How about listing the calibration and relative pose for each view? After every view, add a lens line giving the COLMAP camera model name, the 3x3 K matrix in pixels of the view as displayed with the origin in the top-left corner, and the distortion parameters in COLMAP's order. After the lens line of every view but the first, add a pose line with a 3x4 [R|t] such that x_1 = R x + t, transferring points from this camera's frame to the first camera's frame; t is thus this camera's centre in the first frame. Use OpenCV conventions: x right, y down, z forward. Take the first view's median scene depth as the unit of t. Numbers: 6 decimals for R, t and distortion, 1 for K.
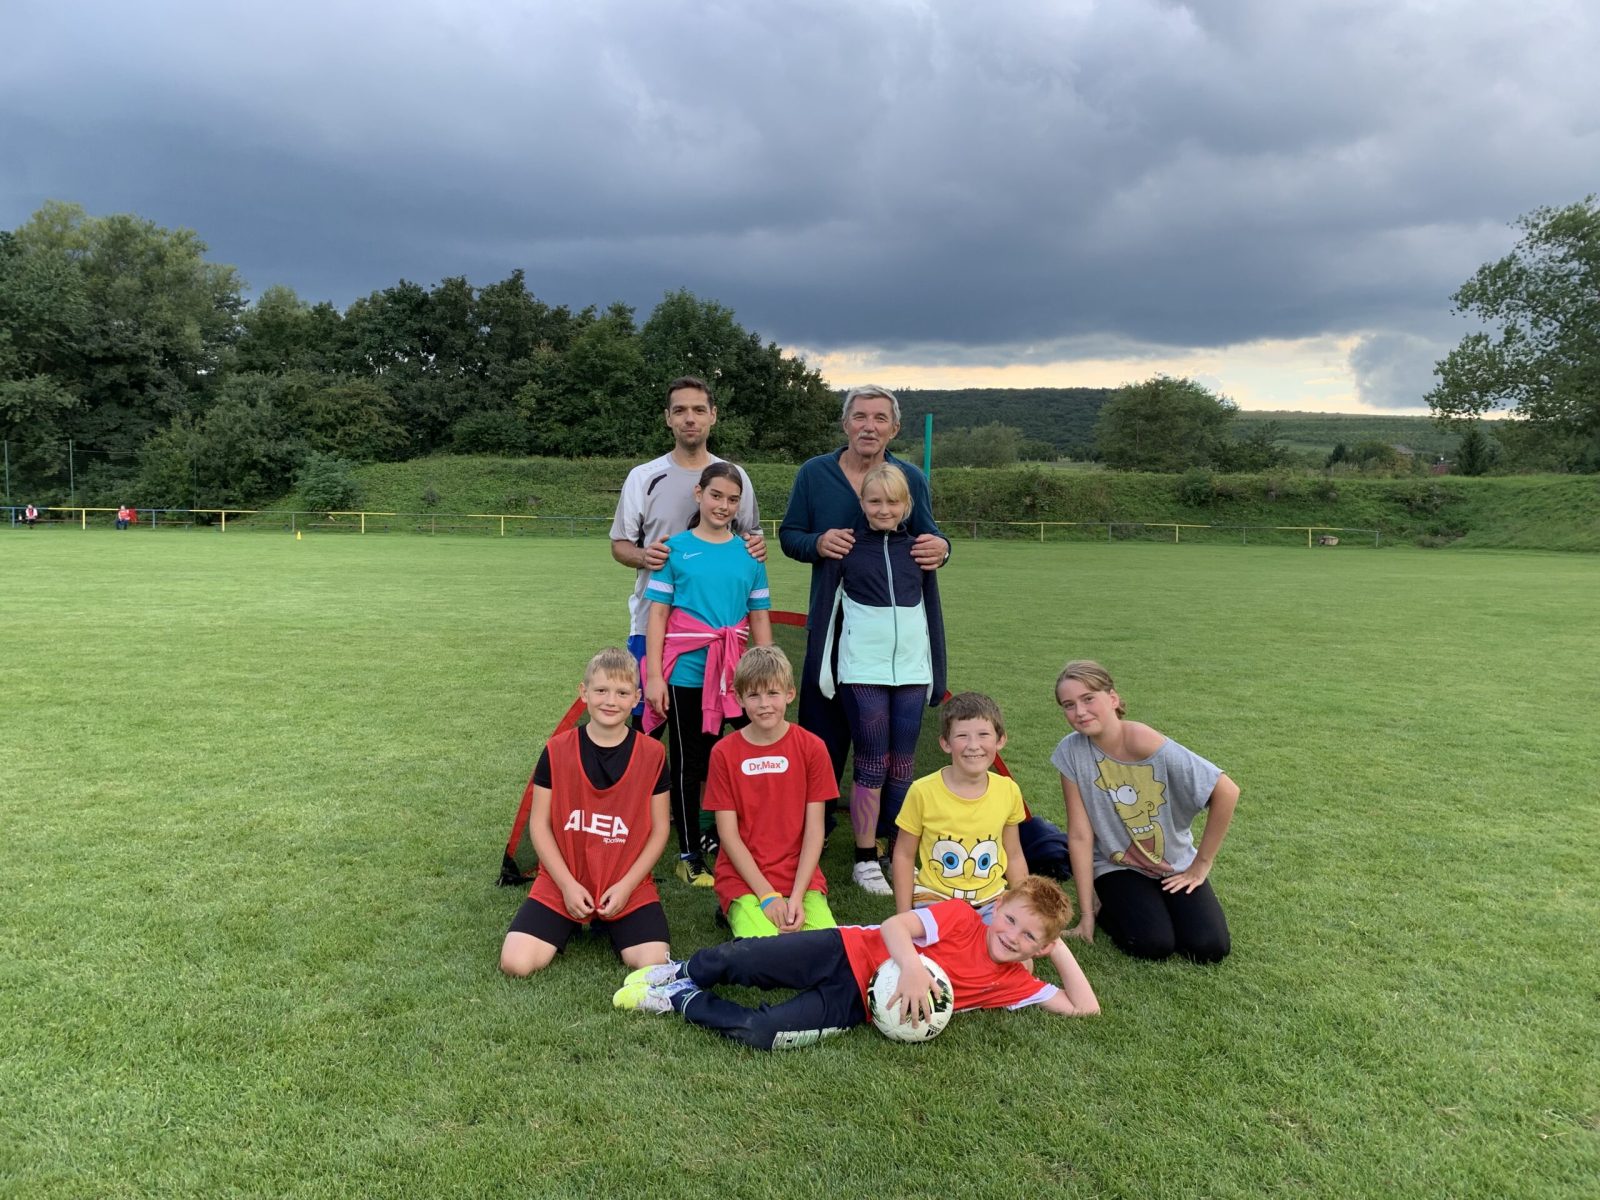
lens RADIAL K [[1200.3, 0, 799.2], [0, 1200.3, 638.7], [0, 0, 1]] dist [-0.044876, -0.002734]
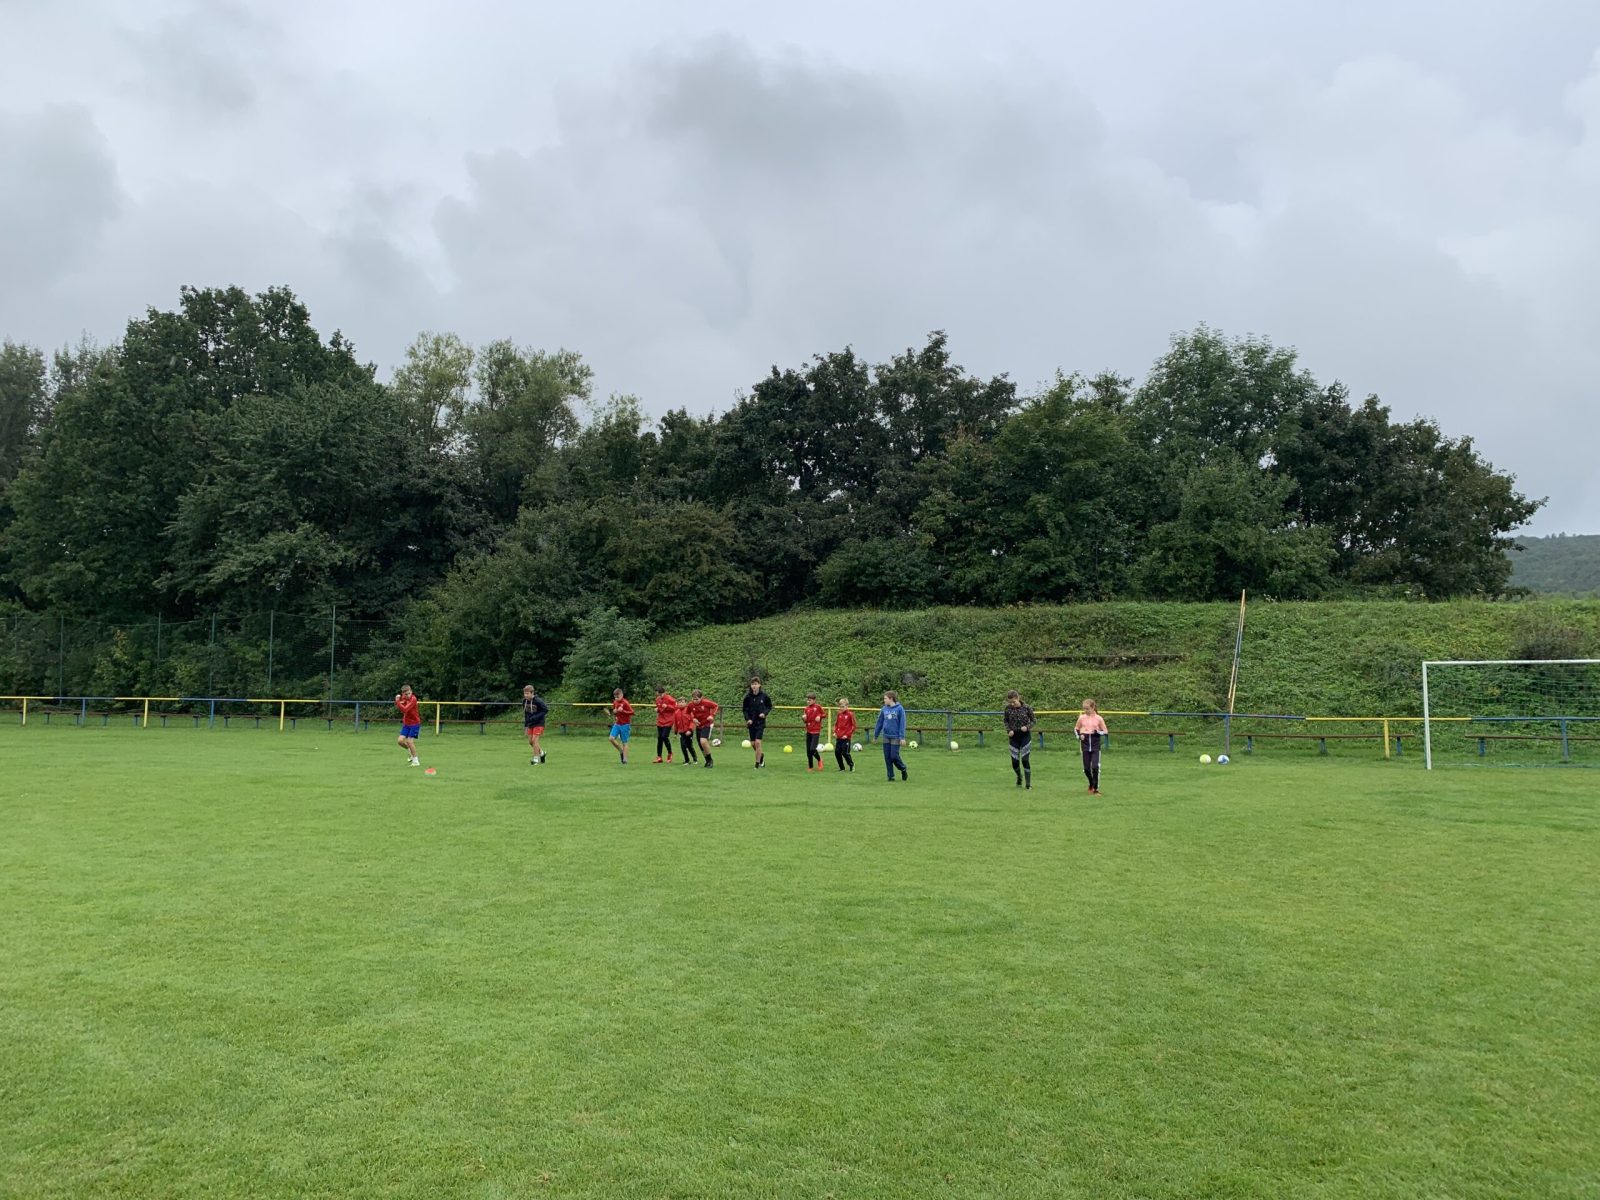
lens RADIAL K [[1177.2, 0, 793.2], [0, 1177.2, 610.3], [0, 0, 1]] dist [0.067348, -0.101635]
pose [[0.879481, -0.044432, -0.473856, -0.000698], [-0.036329, 0.986460, -0.159925, -0.050995], [0.474546, 0.157865, 0.865959, 0.438495]]
